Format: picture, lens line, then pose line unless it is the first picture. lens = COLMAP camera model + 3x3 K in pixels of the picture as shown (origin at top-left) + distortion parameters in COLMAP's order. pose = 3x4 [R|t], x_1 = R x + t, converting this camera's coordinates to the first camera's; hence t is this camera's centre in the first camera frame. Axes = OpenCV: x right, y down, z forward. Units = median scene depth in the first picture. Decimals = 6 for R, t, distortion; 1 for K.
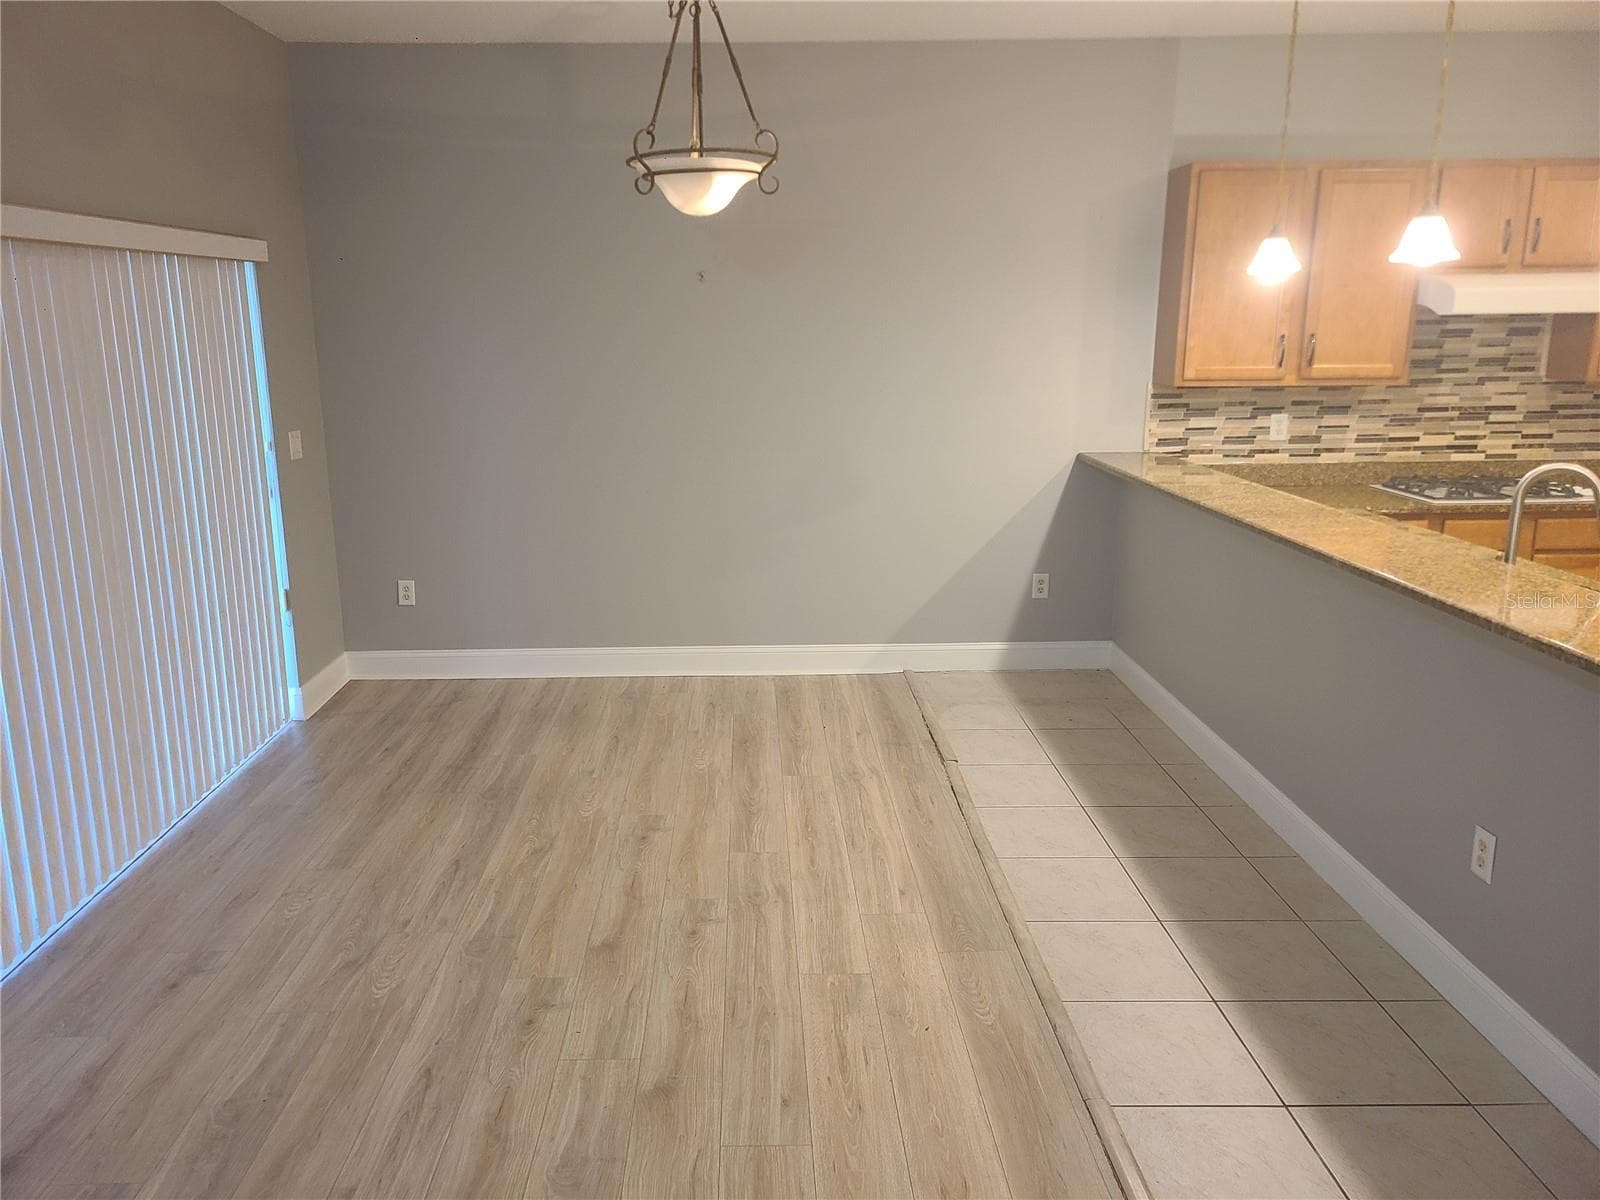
lens RADIAL K [[1193.2, 0, 749.8], [0, 1193.2, 583.8], [0, 0, 1]] dist [0.052887, -0.039313]
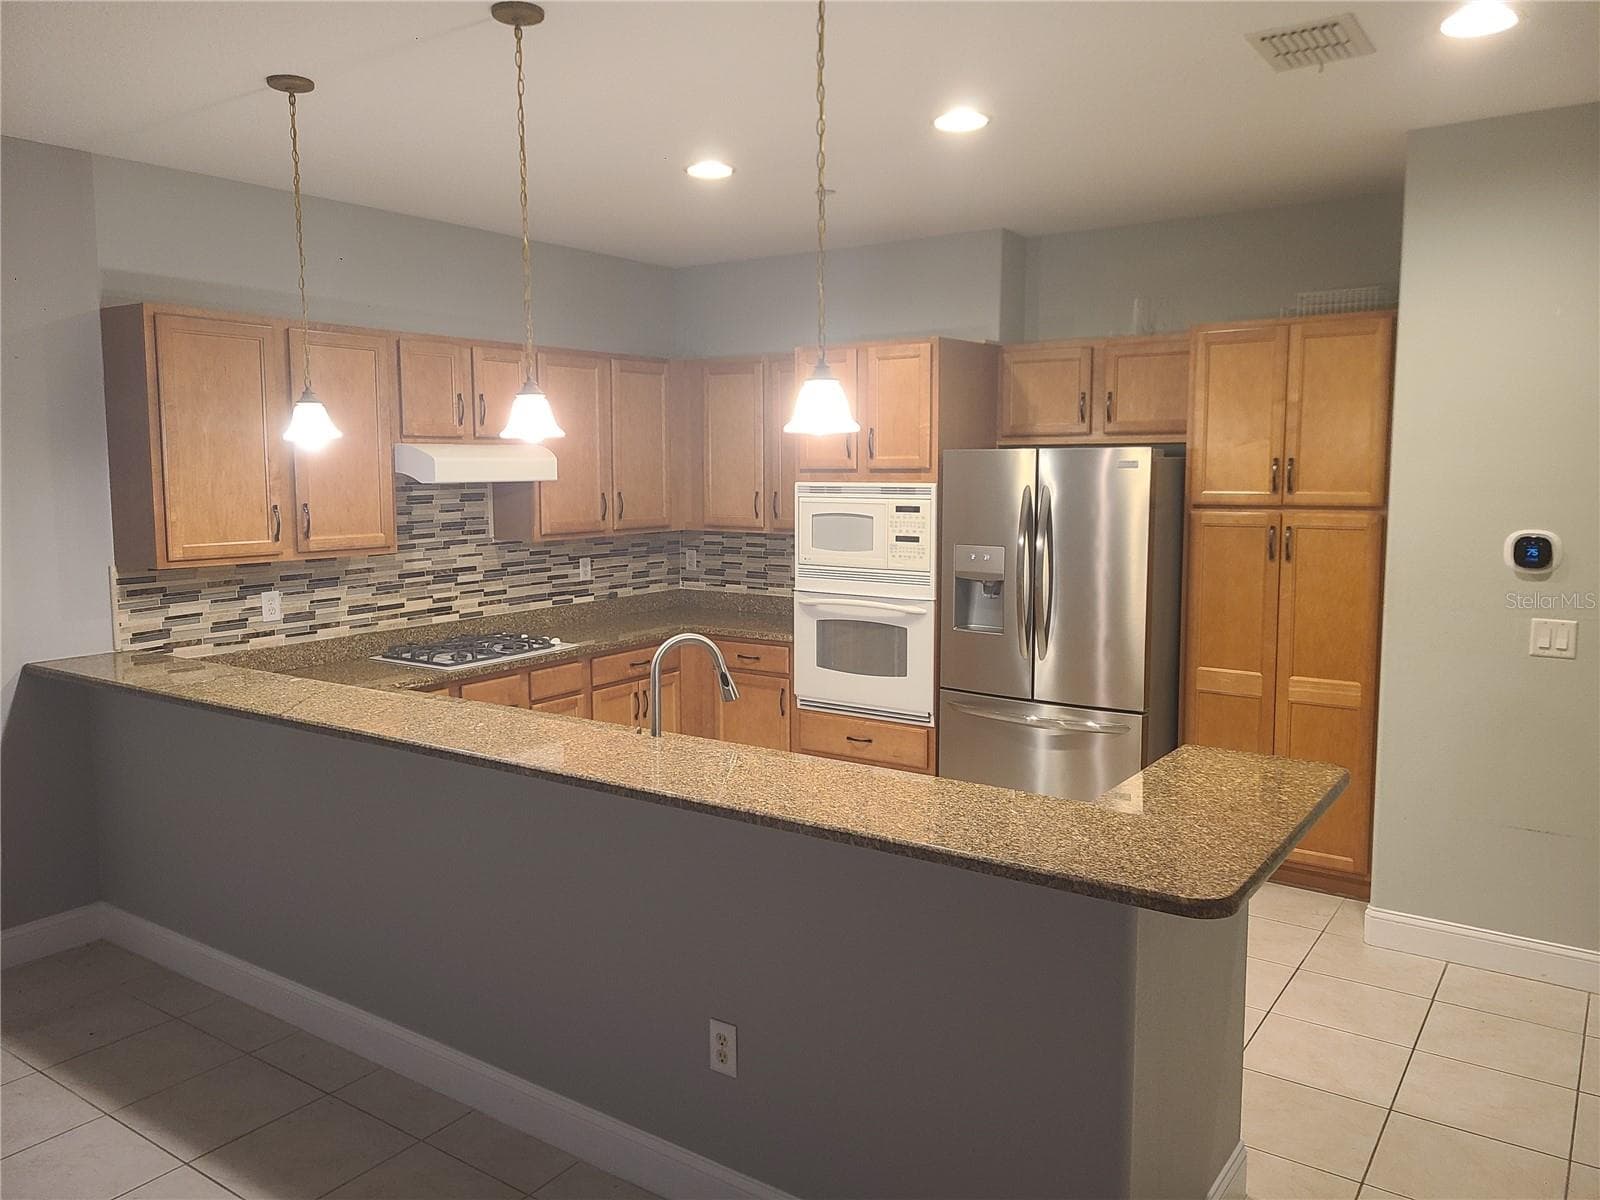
lens RADIAL K [[1193.2, 0, 780.0], [0, 1193.2, 579.5], [0, 0, 1]] dist [0.052887, -0.039313]
pose [[0.581318, -0.074719, 0.810239, -0.057967], [0.175984, 0.983751, -0.035543, -0.052202], [-0.794417, 0.163250, 0.585022, 0.183023]]
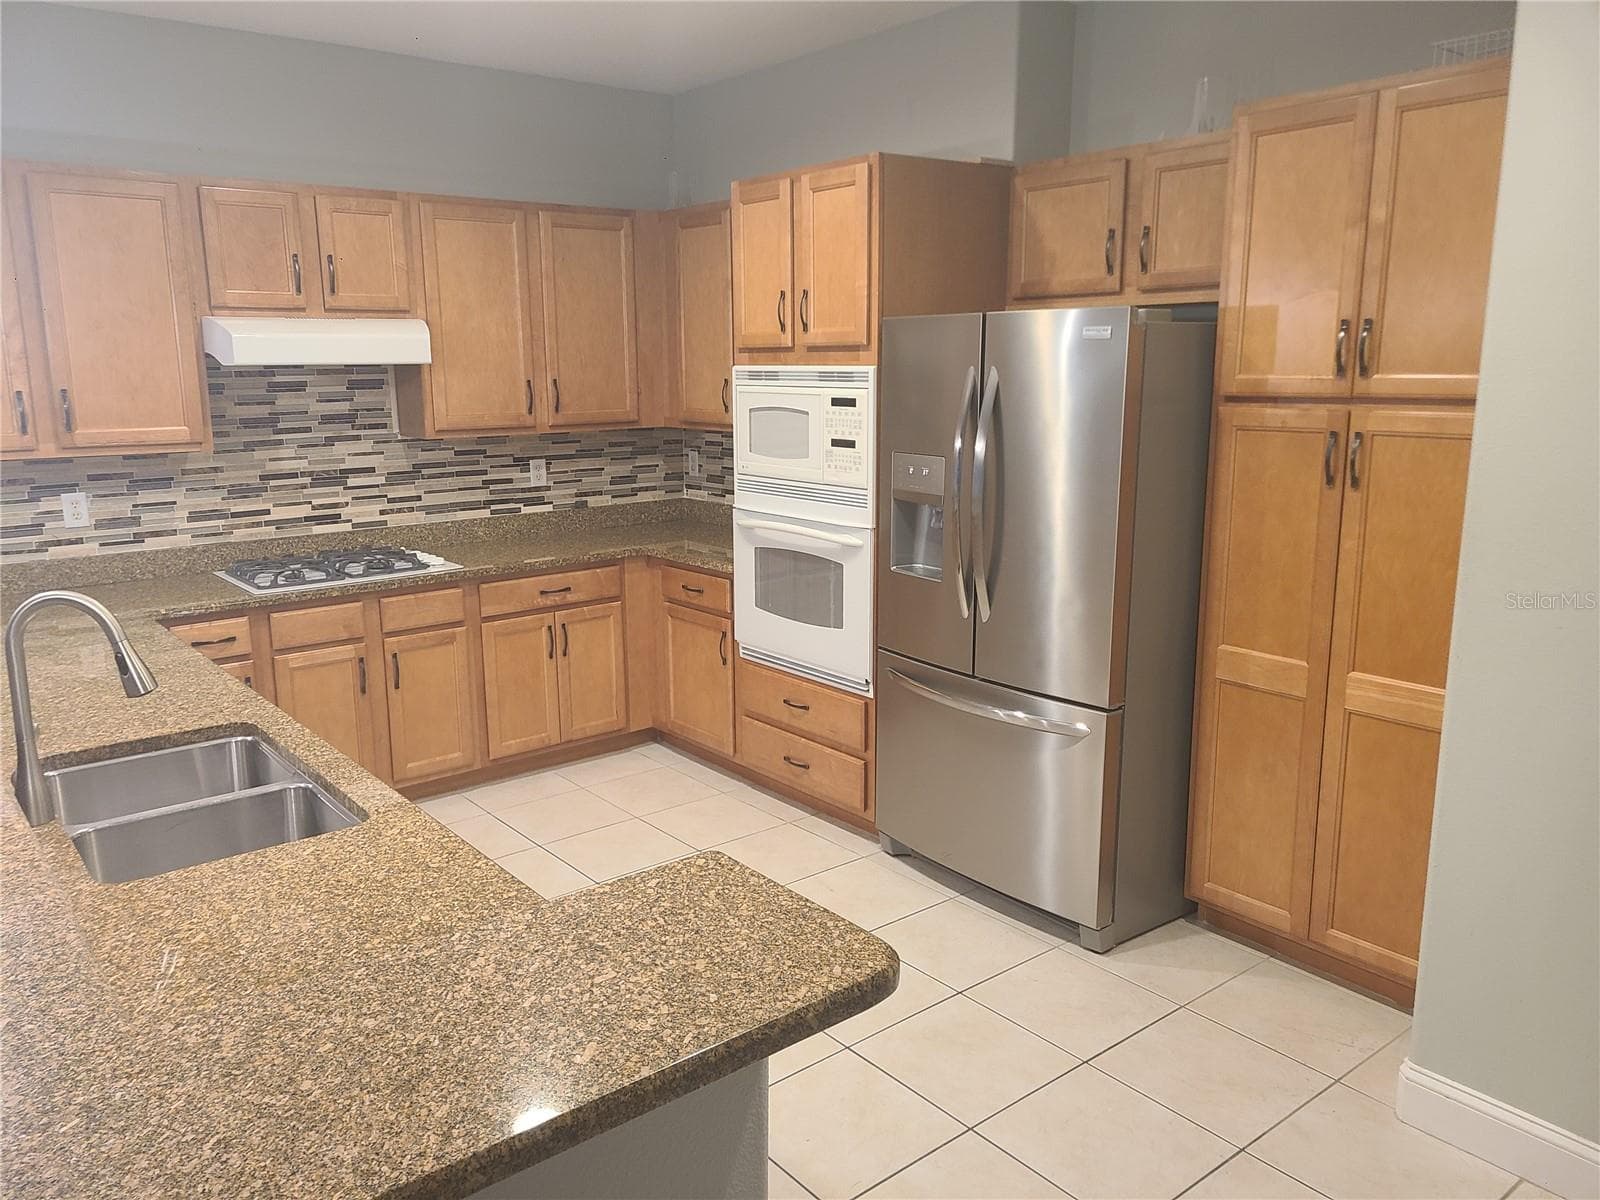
lens RADIAL K [[1193.2, 0, 773.0], [0, 1193.2, 595.6], [0, 0, 1]] dist [0.052887, -0.039313]
pose [[0.788560, -0.120978, 0.602941, 0.319666], [0.137107, 0.990366, 0.019398, -0.030521], [-0.599479, 0.067371, 0.797550, 0.126834]]
